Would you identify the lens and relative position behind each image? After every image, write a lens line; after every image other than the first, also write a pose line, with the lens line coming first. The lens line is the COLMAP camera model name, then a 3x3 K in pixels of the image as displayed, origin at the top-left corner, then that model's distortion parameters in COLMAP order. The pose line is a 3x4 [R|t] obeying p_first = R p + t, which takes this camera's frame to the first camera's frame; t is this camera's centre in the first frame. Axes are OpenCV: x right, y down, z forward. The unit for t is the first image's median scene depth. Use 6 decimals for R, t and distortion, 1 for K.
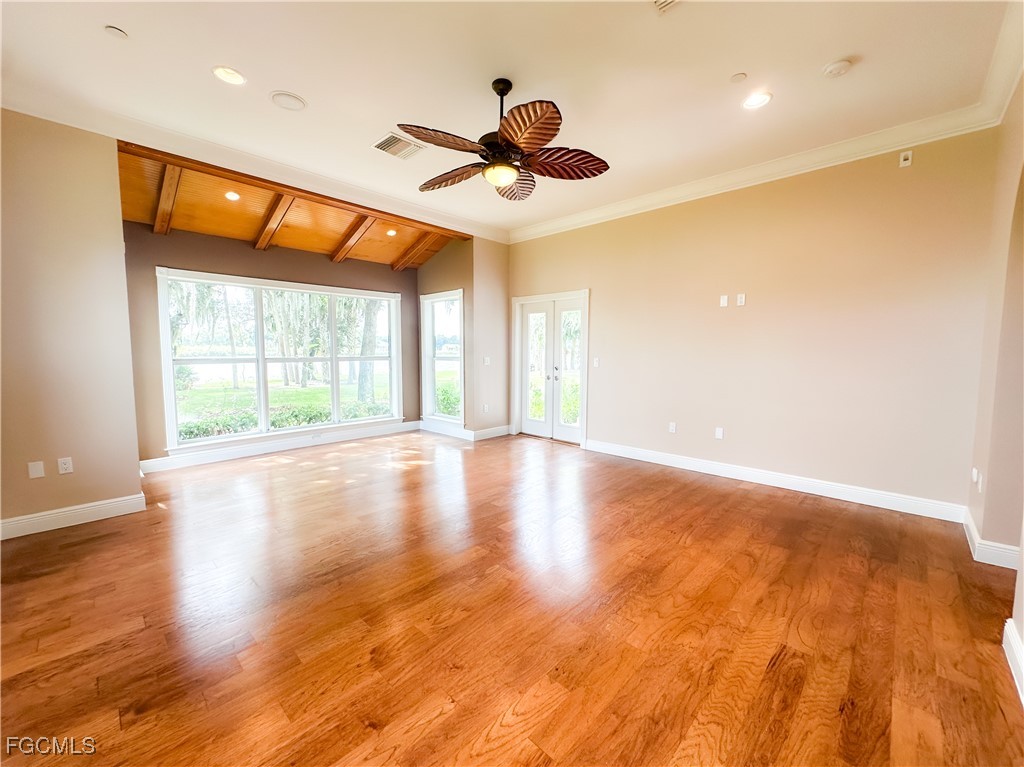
lens RADIAL K [[411.1, 0, 510.2], [0, 411.1, 380.4], [0, 0, 1]] dist [-0.001199, 0.000007]
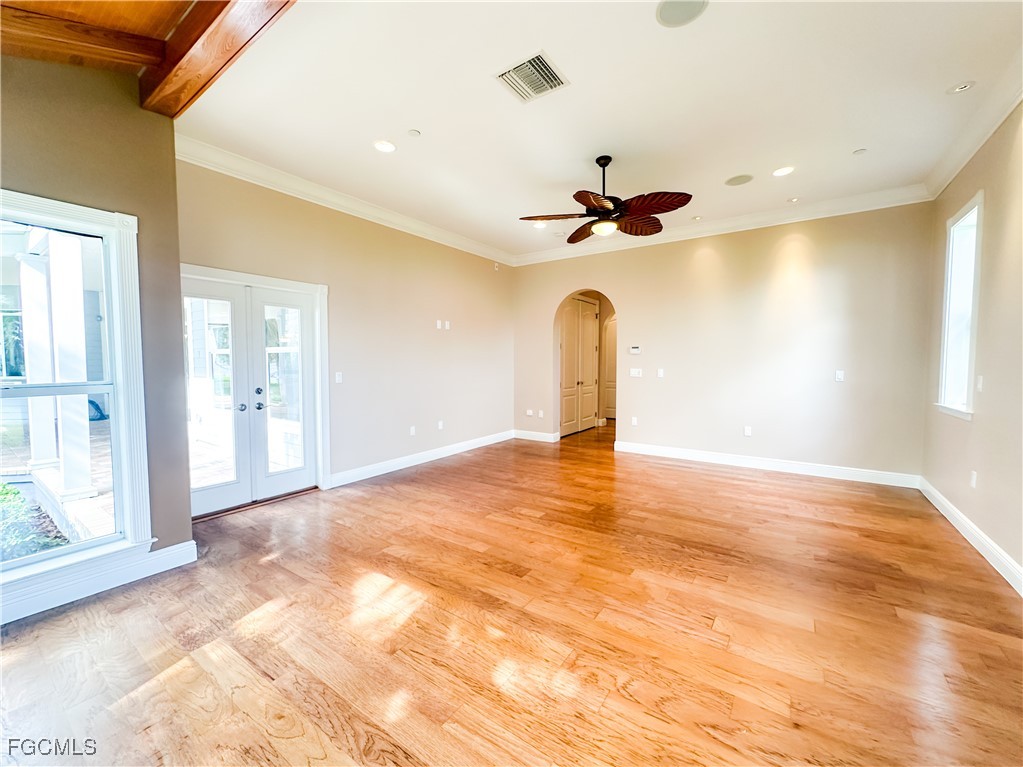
lens RADIAL K [[412.8, 0, 510.6], [0, 412.8, 380.7], [0, 0, 1]] dist [-0.000776, 0.000715]
pose [[-0.158121, -0.051327, 0.986085, -0.939293], [0.074537, 0.995178, 0.063752, -0.090823], [-0.984602, 0.083581, -0.153533, 1.121178]]
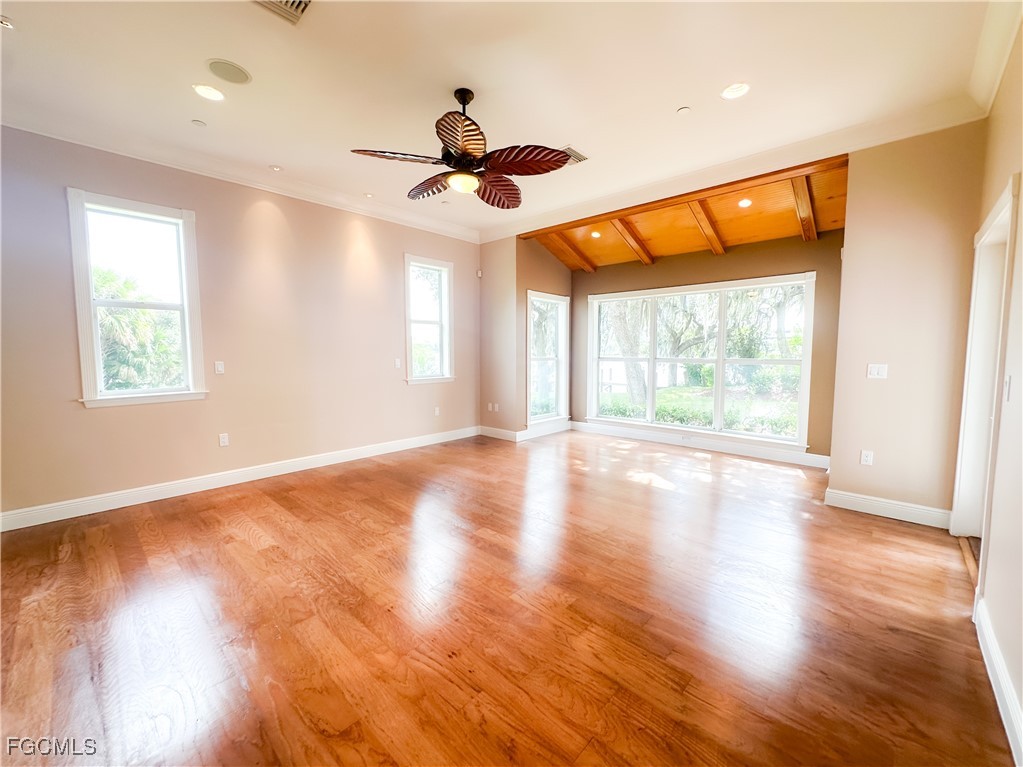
lens RADIAL K [[412.8, 0, 510.6], [0, 412.8, 380.7], [0, 0, 1]] dist [-0.000776, 0.000715]
pose [[0.014729, 0.071097, -0.997361, 0.770686], [-0.073309, 0.994861, 0.069836, -0.060342], [0.997201, 0.072087, 0.019866, 0.829779]]
